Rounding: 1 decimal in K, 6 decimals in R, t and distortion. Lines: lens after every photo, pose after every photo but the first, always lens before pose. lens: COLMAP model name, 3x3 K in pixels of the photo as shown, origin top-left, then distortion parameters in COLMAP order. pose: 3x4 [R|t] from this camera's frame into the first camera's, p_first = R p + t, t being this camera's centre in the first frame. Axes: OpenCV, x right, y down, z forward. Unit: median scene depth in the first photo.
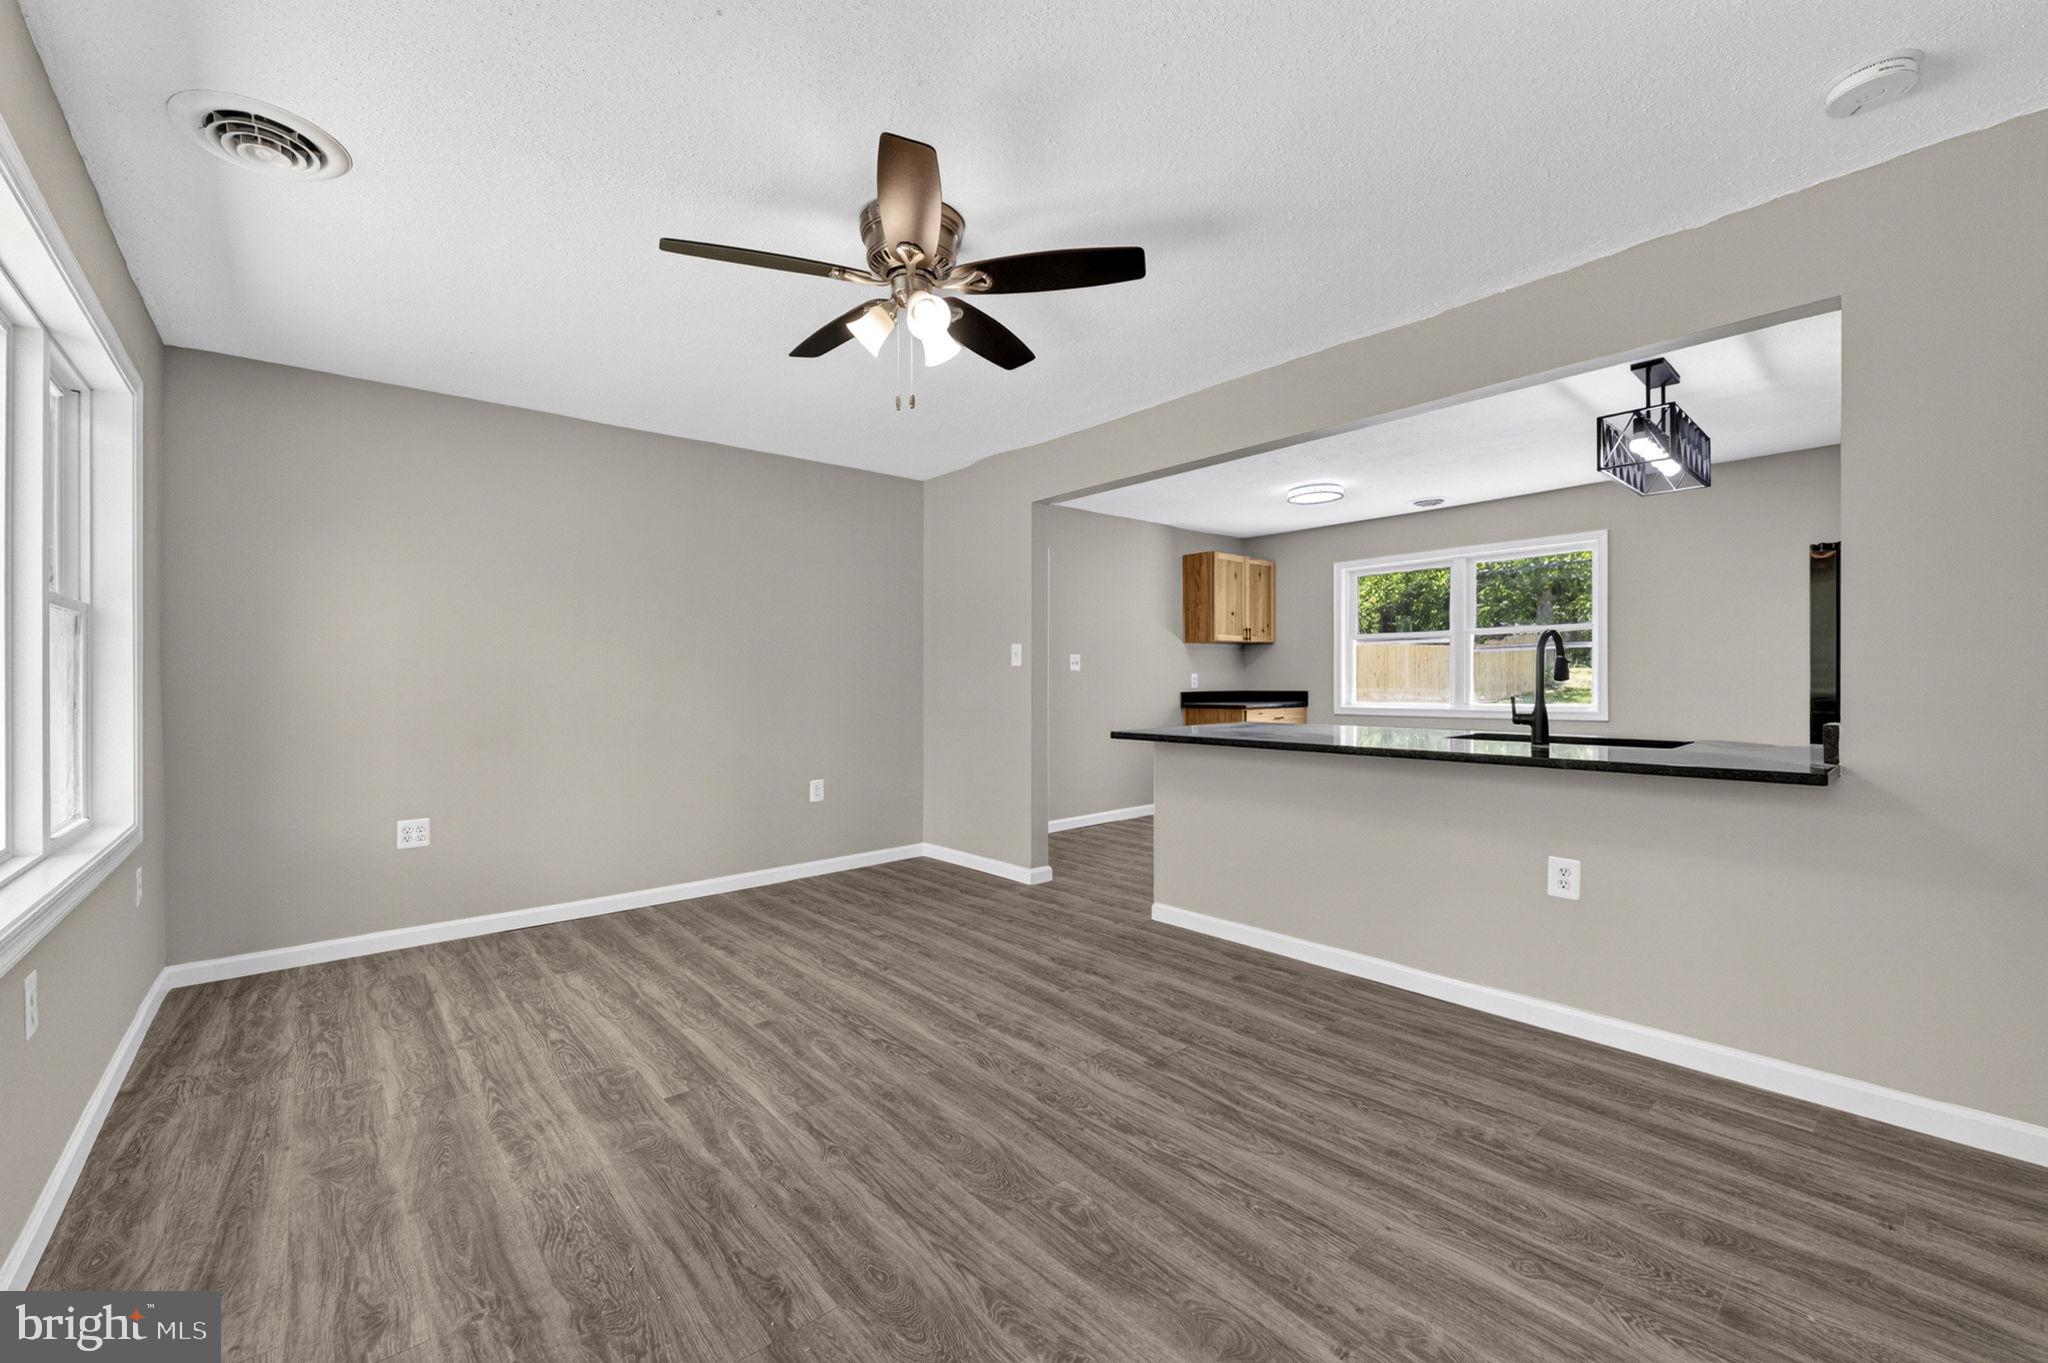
lens RADIAL K [[818.9, 0, 1021.4], [0, 818.9, 684.6], [0, 0, 1]] dist [-0.001238, -0.000220]
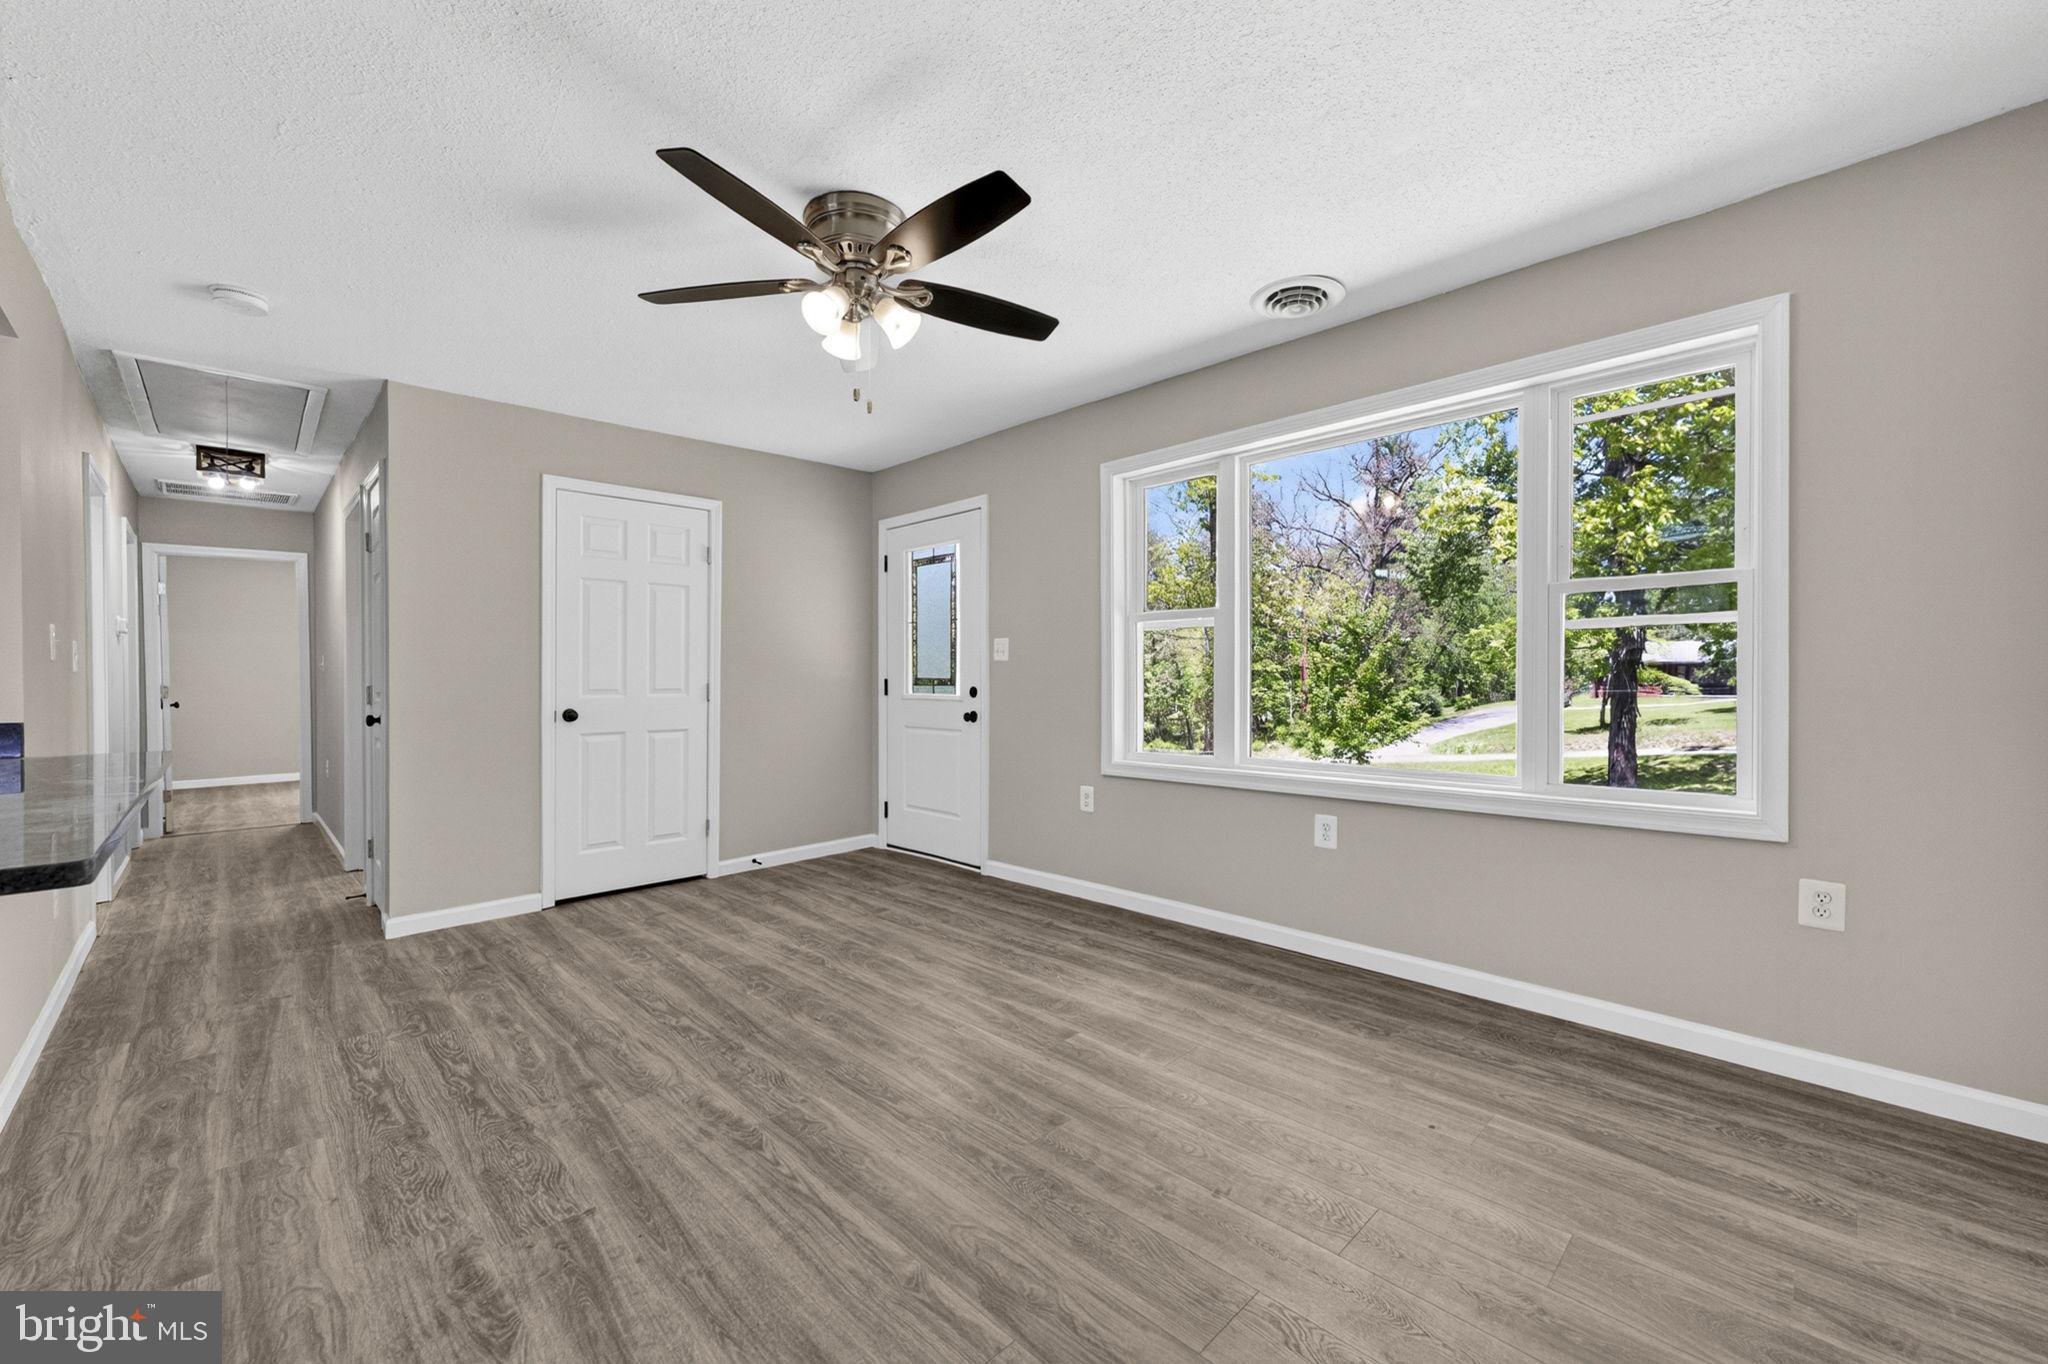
lens RADIAL K [[818.9, 0, 1026.4], [0, 818.9, 671.8], [0, 0, 1]] dist [-0.001238, -0.000220]
pose [[-0.997792, 0.017672, -0.064028, -0.296843], [0.017671, 0.999844, 0.000581, 0.003863], [0.064029, -0.000552, -0.997948, 2.106669]]
